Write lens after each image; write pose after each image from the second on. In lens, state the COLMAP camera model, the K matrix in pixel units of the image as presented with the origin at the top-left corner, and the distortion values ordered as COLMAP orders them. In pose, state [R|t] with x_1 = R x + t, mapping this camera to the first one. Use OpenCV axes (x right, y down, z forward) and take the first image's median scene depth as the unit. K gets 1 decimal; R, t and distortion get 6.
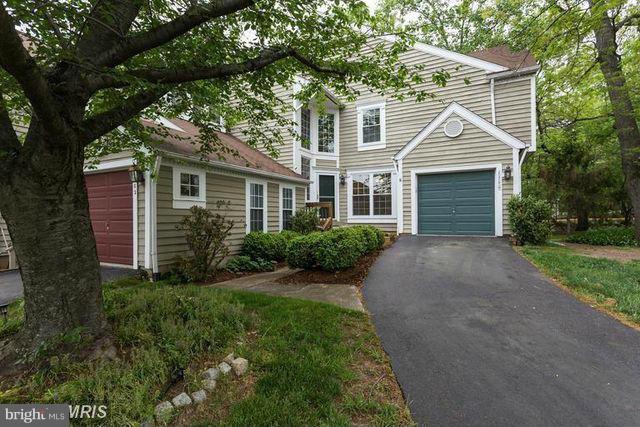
lens RADIAL K [[305.0, 0, 318.1], [0, 305.0, 214.7], [0, 0, 1]] dist [0.001472, -0.000002]
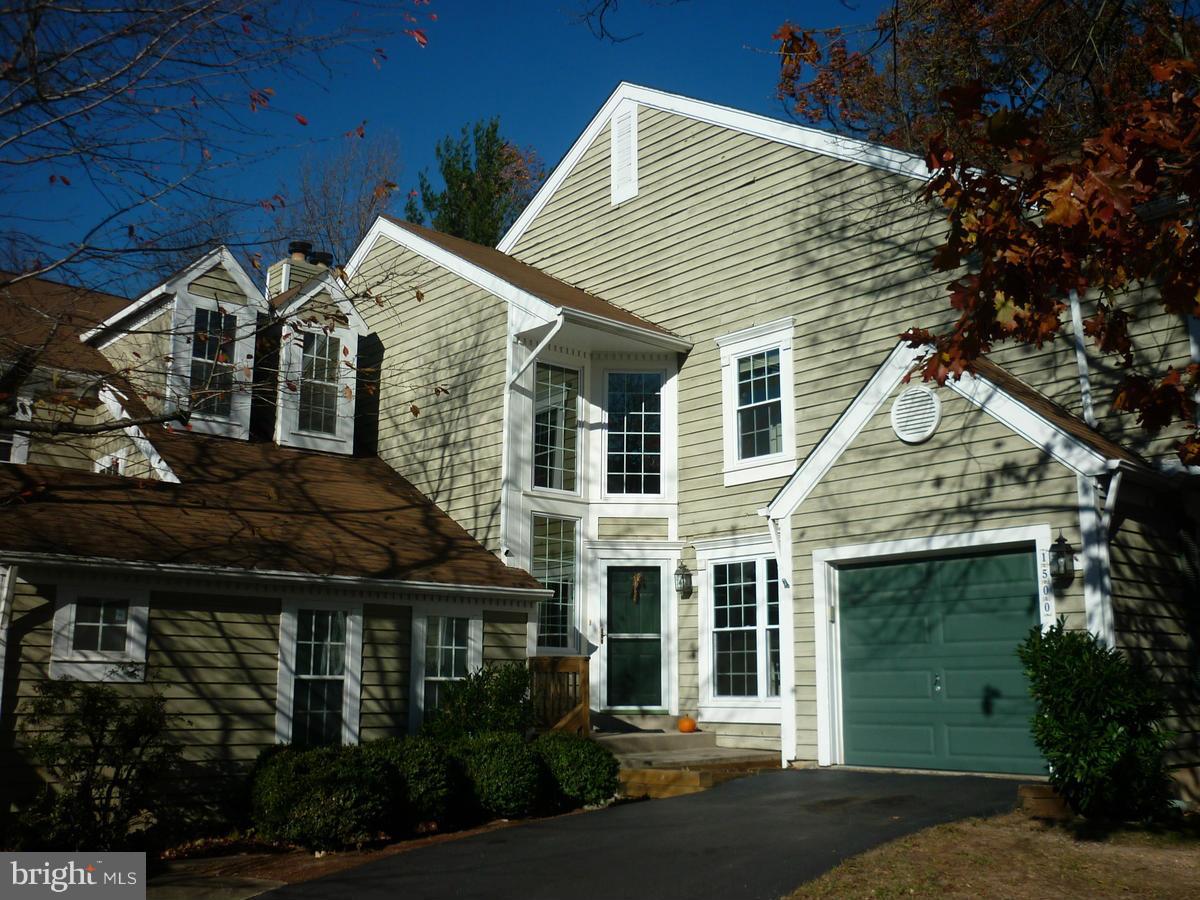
lens RADIAL K [[1195.9, 0, 603.7], [0, 1195.9, 449.0], [0, 0, 1]] dist [-0.055097, 0.000000]
pose [[0.936570, -0.061946, -0.344962, 0.447780], [-0.004375, 0.982113, -0.188241, -0.016584], [0.350453, 0.177810, 0.919547, -0.167914]]
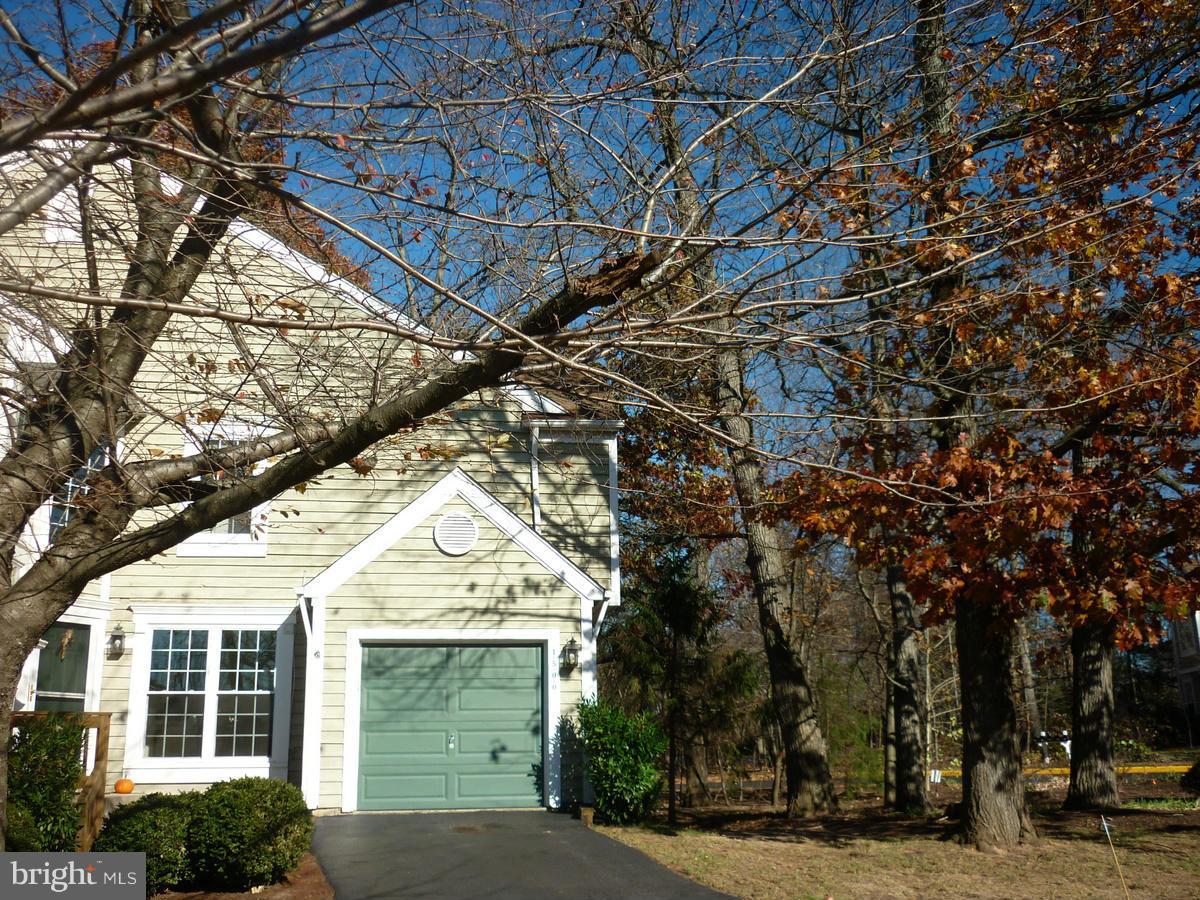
lens RADIAL K [[1195.9, 0, 602.5], [0, 1195.9, 457.4], [0, 0, 1]] dist [-0.055097, 0.000000]
pose [[0.799590, 0.146416, 0.582424, -0.264940], [0.009722, 0.966541, -0.256327, 0.019932], [-0.600467, 0.210618, 0.771414, -0.274251]]
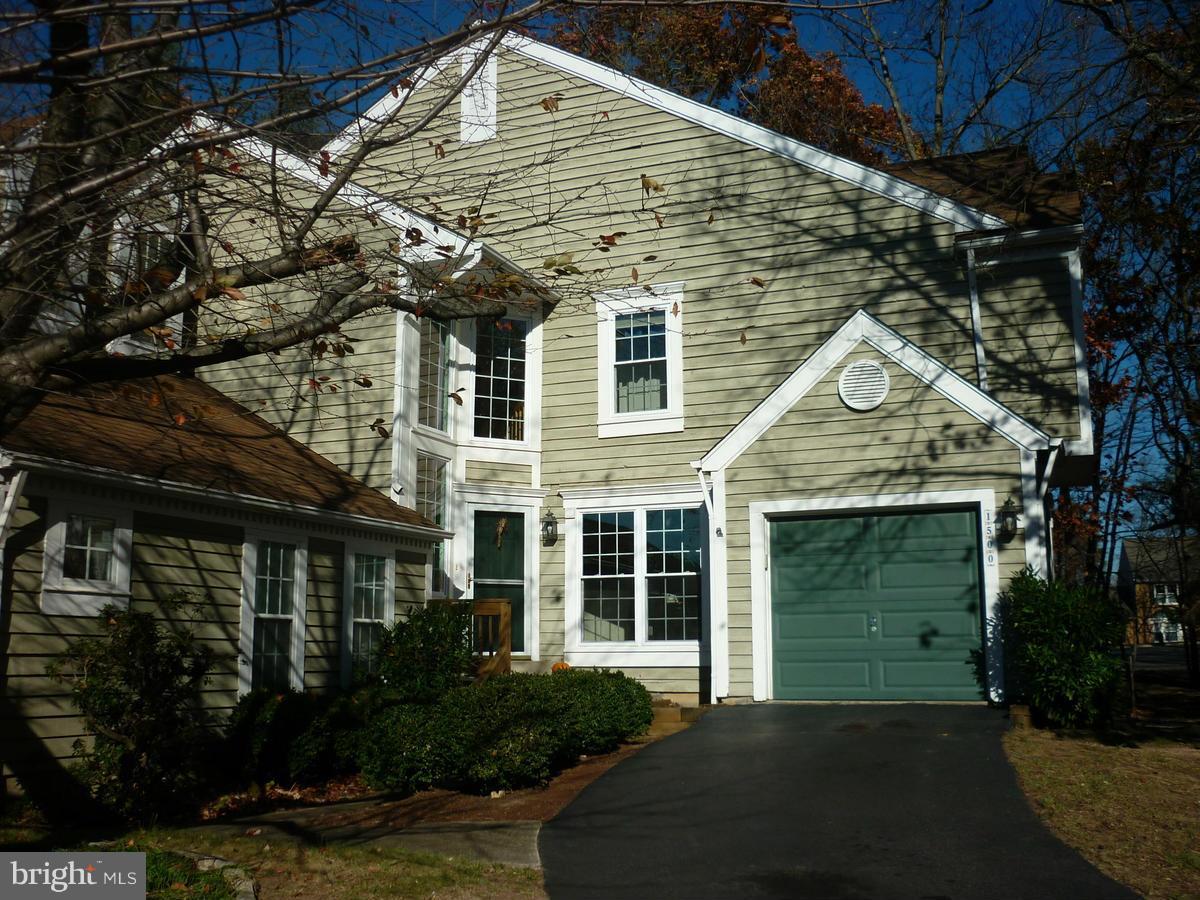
lens RADIAL K [[1195.9, 0, 604.9], [0, 1195.9, 450.1], [0, 0, 1]] dist [-0.055097, 0.000000]
pose [[0.995734, 0.016858, 0.090719, 0.024907], [-0.001967, 0.986823, -0.161791, 0.006250], [-0.092251, 0.160922, 0.982646, -0.225796]]
